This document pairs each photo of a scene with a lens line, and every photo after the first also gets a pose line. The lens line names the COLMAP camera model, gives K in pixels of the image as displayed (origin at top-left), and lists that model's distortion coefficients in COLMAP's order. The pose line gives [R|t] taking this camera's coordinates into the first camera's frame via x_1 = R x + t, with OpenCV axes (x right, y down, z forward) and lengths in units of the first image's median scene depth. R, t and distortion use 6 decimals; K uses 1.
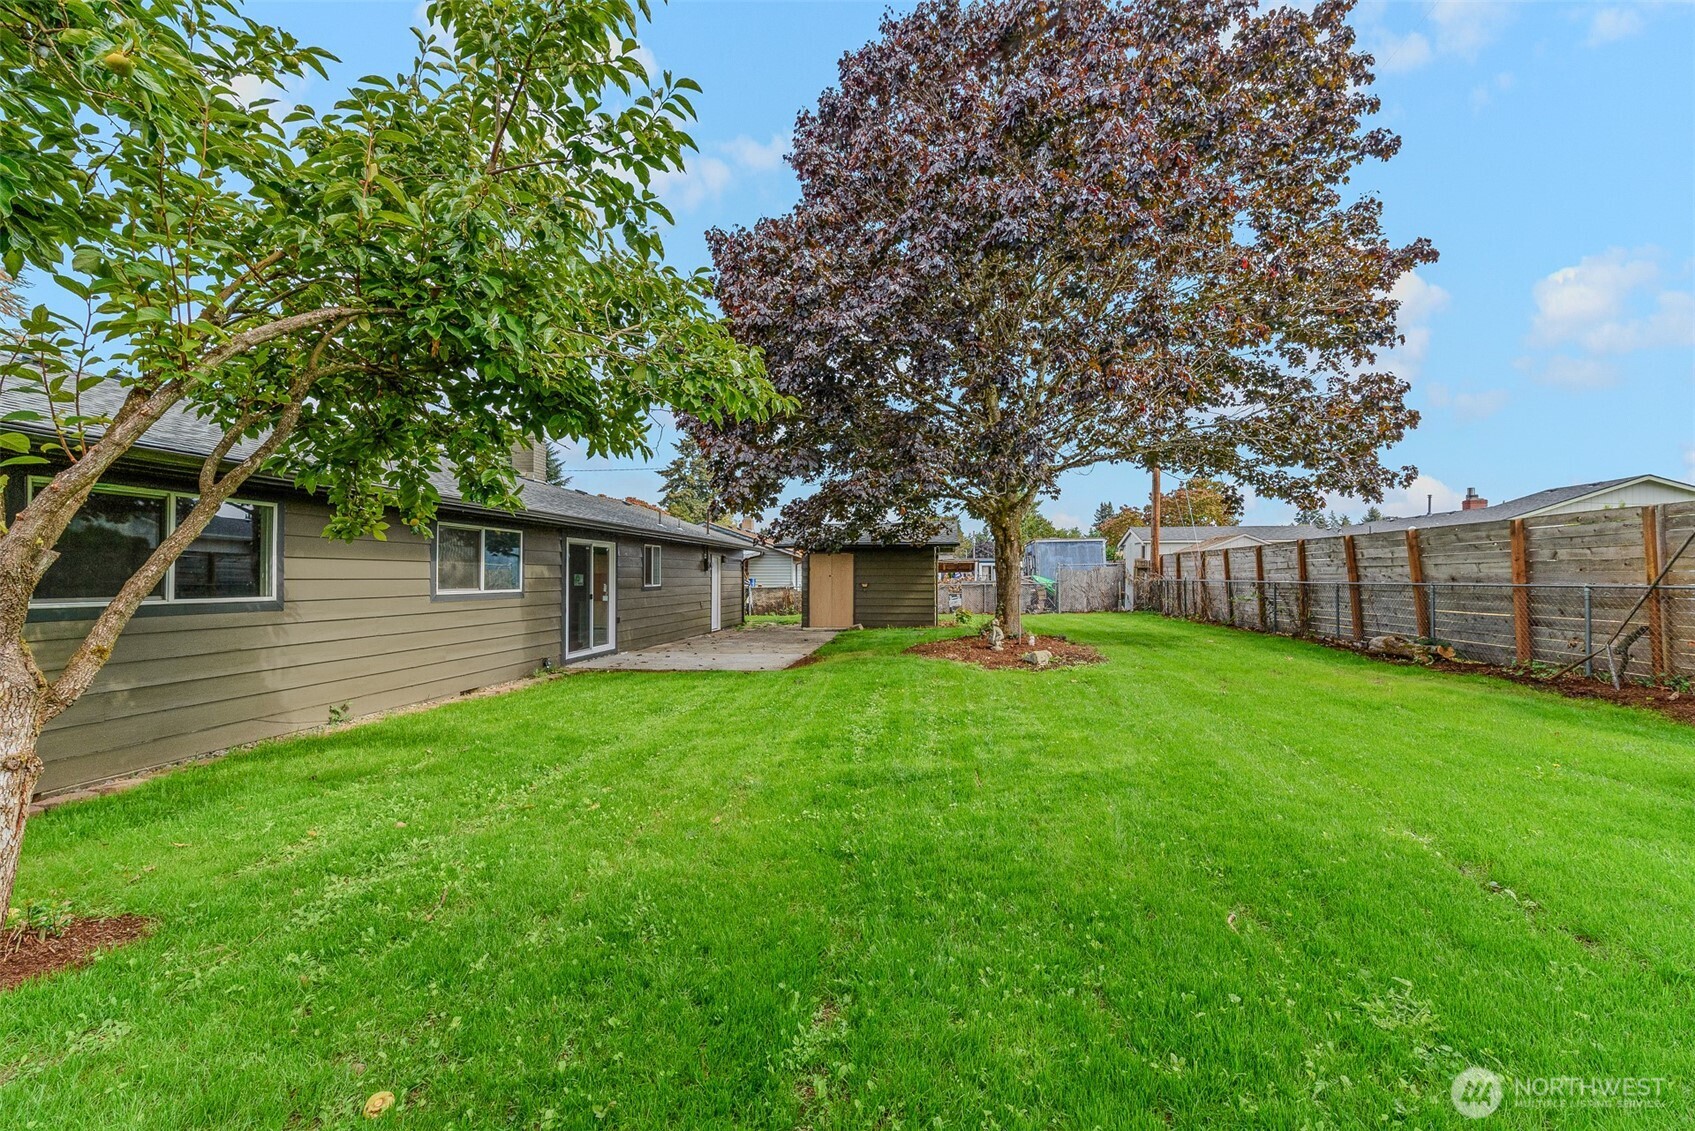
lens RADIAL K [[713.4, 0, 869.5], [0, 713.4, 564.9], [0, 0, 1]] dist [0.000592, 0.000122]
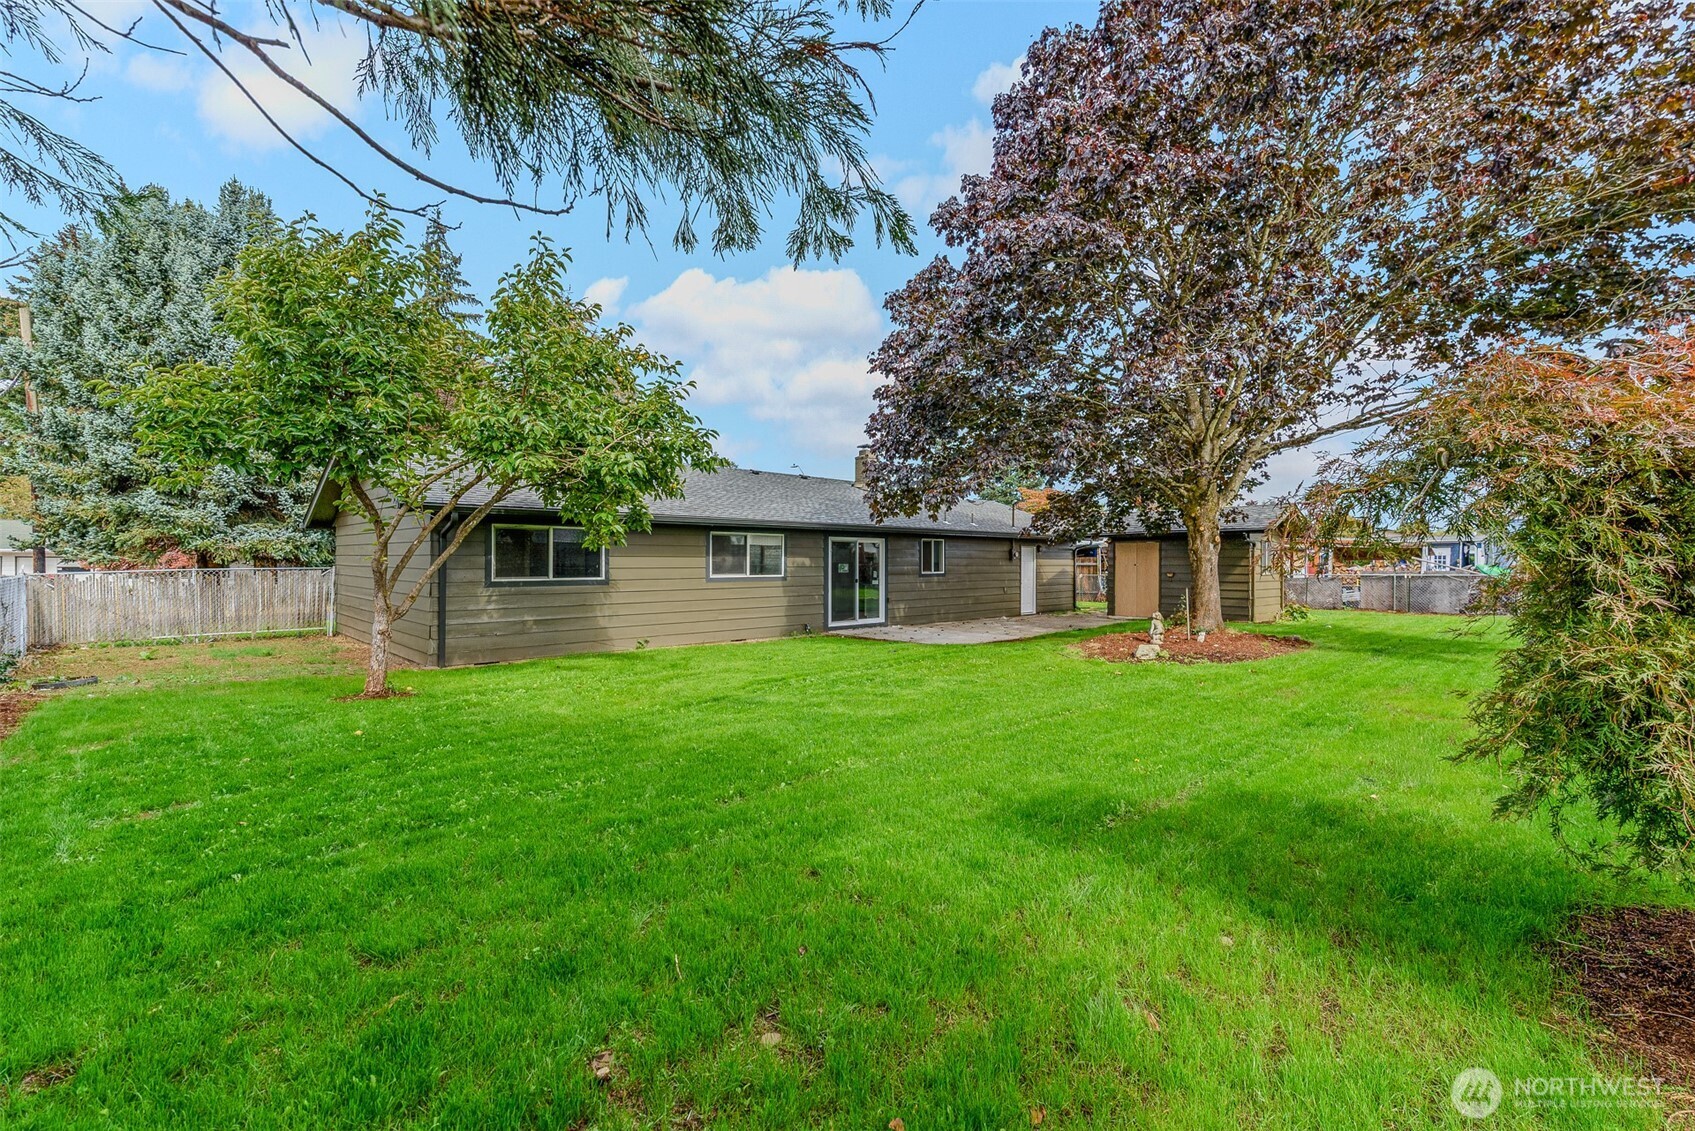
lens RADIAL K [[713.4, 0, 869.5], [0, 713.4, 564.9], [0, 0, 1]] dist [0.000592, 0.000122]
pose [[0.773286, 0.007082, -0.634017, 0.465354], [0.006805, 0.999787, 0.019467, -0.010537], [0.634020, -0.019368, 0.773074, -0.004202]]
